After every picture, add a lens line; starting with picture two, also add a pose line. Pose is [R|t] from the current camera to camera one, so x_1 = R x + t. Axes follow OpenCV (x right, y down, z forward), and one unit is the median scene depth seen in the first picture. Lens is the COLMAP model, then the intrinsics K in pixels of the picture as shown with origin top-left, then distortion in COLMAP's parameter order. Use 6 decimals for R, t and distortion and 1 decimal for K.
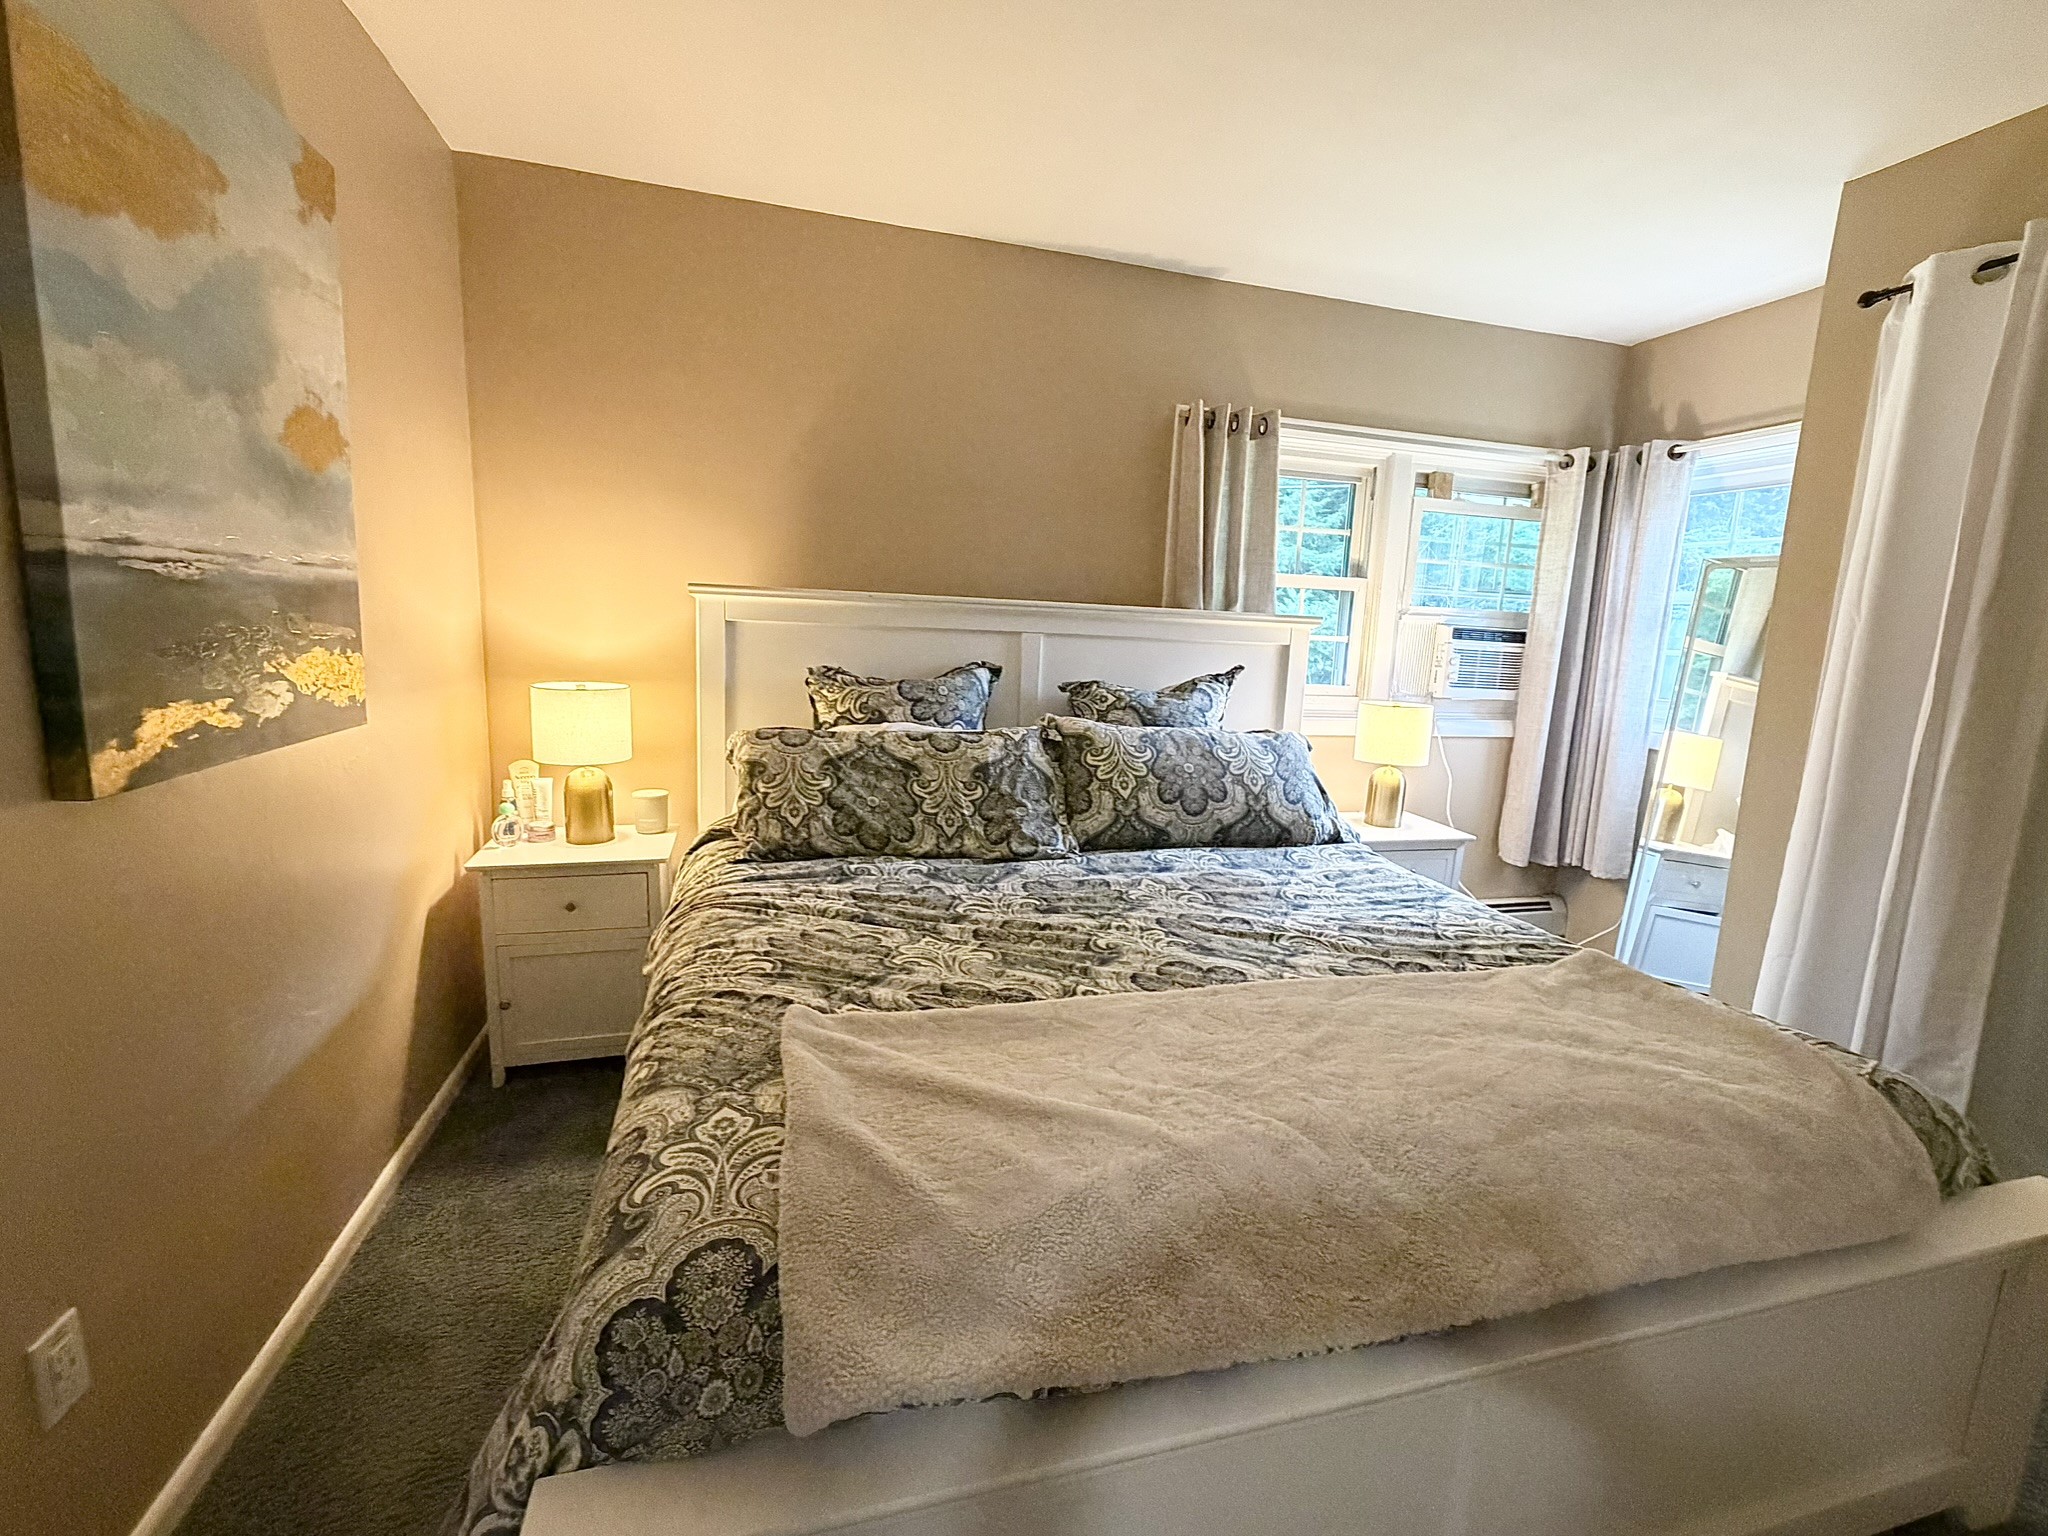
lens RADIAL K [[892.7, 0, 1049.0], [0, 892.7, 777.1], [0, 0, 1]] dist [-0.000739, -0.000014]
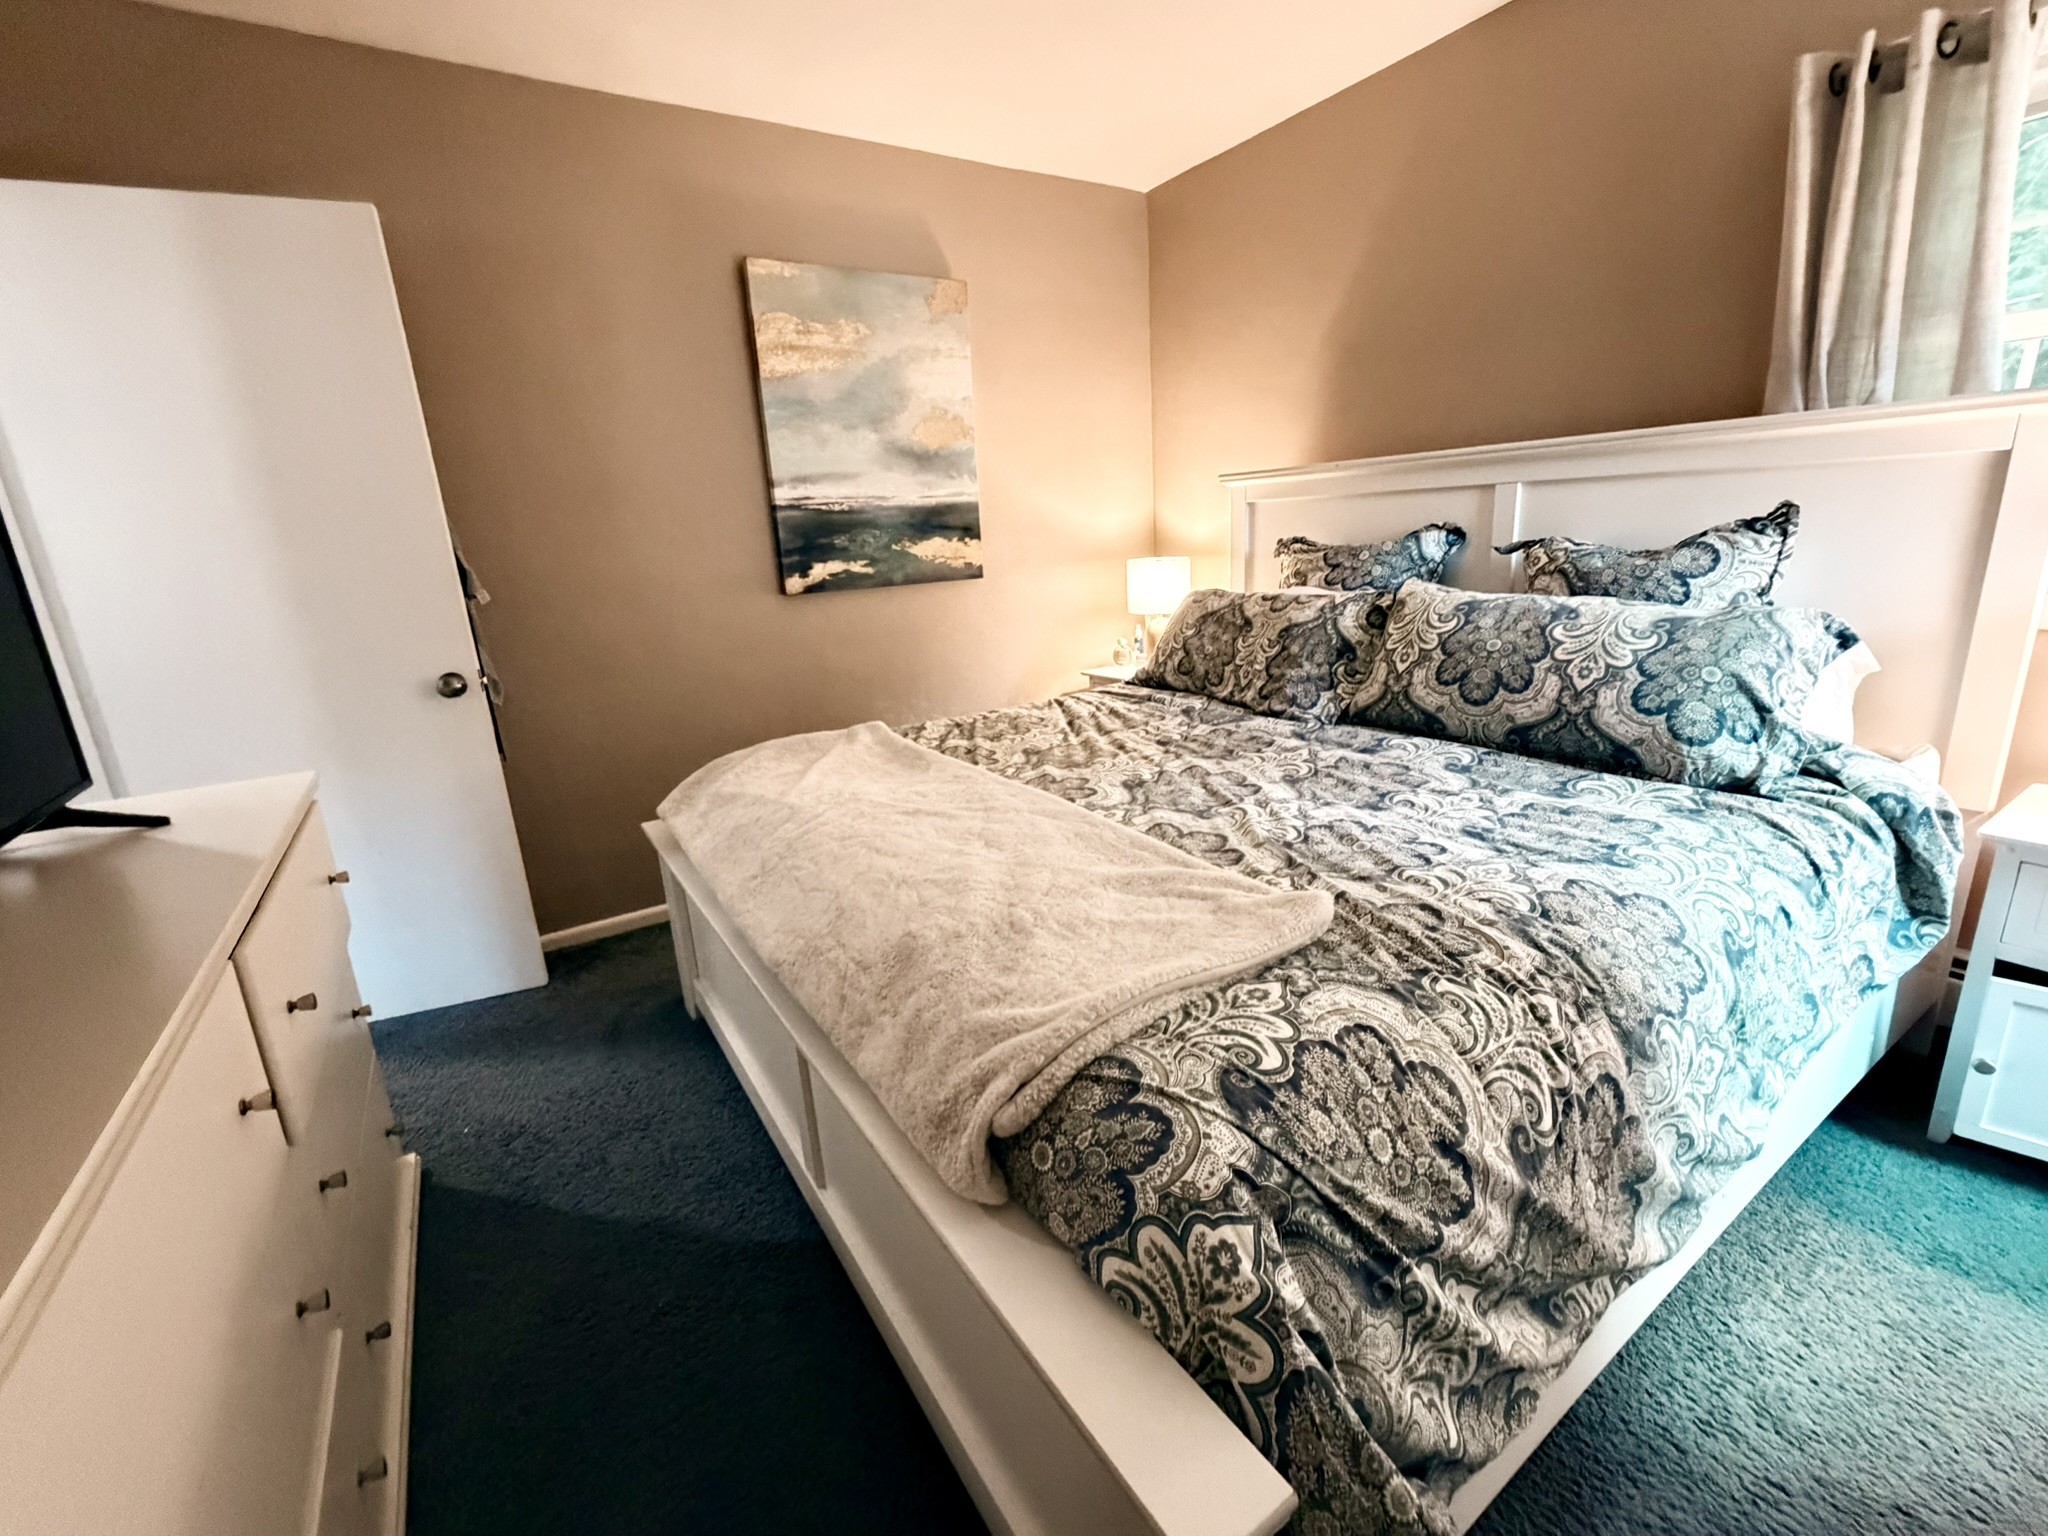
lens RADIAL K [[892.7, 0, 1049.0], [0, 892.7, 777.1], [0, 0, 1]] dist [-0.000739, -0.000014]
pose [[0.292624, 0.198704, -0.935354, 0.896165], [-0.099561, 0.979186, 0.176869, 0.003722], [0.951030, 0.041369, 0.306317, 0.444418]]
